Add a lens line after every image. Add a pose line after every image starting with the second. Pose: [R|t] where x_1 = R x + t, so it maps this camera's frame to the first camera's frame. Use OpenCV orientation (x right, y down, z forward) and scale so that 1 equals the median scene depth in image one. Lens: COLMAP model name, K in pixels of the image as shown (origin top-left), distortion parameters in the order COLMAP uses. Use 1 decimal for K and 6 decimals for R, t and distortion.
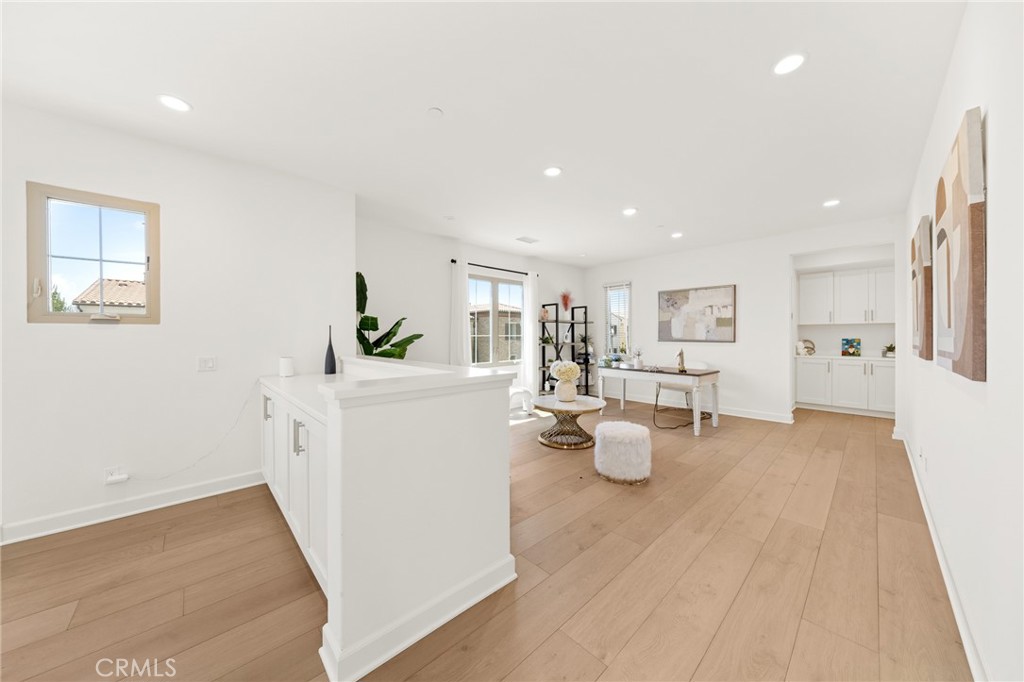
lens RADIAL K [[339.8, 0, 505.7], [0, 339.8, 337.5], [0, 0, 1]] dist [-0.009800, -0.000071]
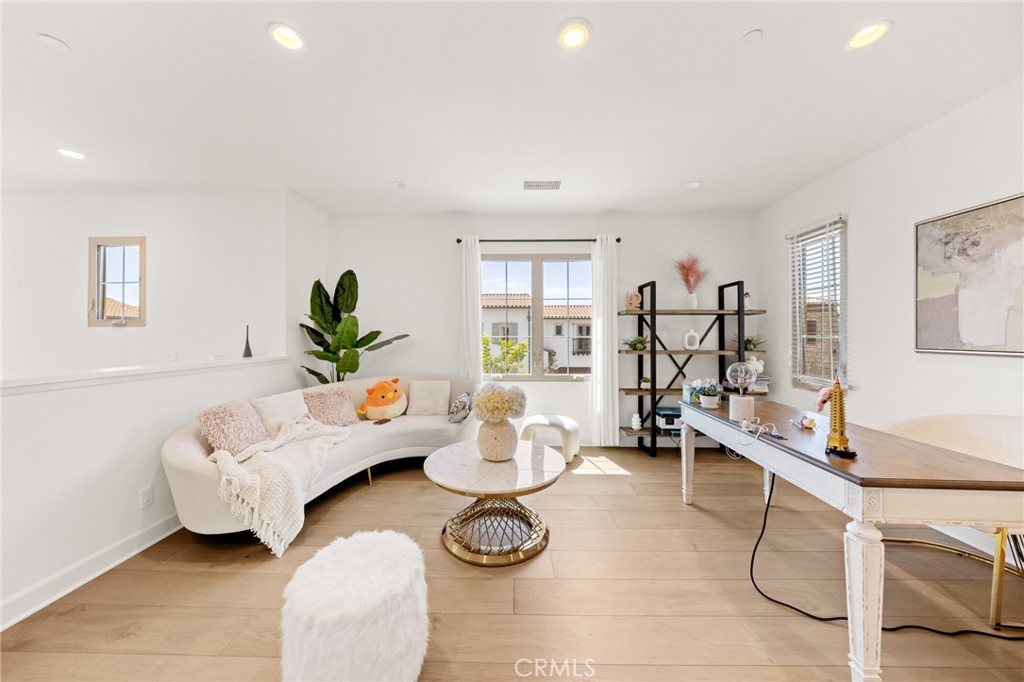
lens RADIAL K [[339.8, 0, 514.8], [0, 339.8, 333.5], [0, 0, 1]] dist [-0.009800, -0.000071]
pose [[0.725547, -0.001875, -0.688170, 0.396134], [-0.008042, 0.999905, -0.011203, -0.003460], [0.688125, 0.013663, 0.725463, 0.435895]]
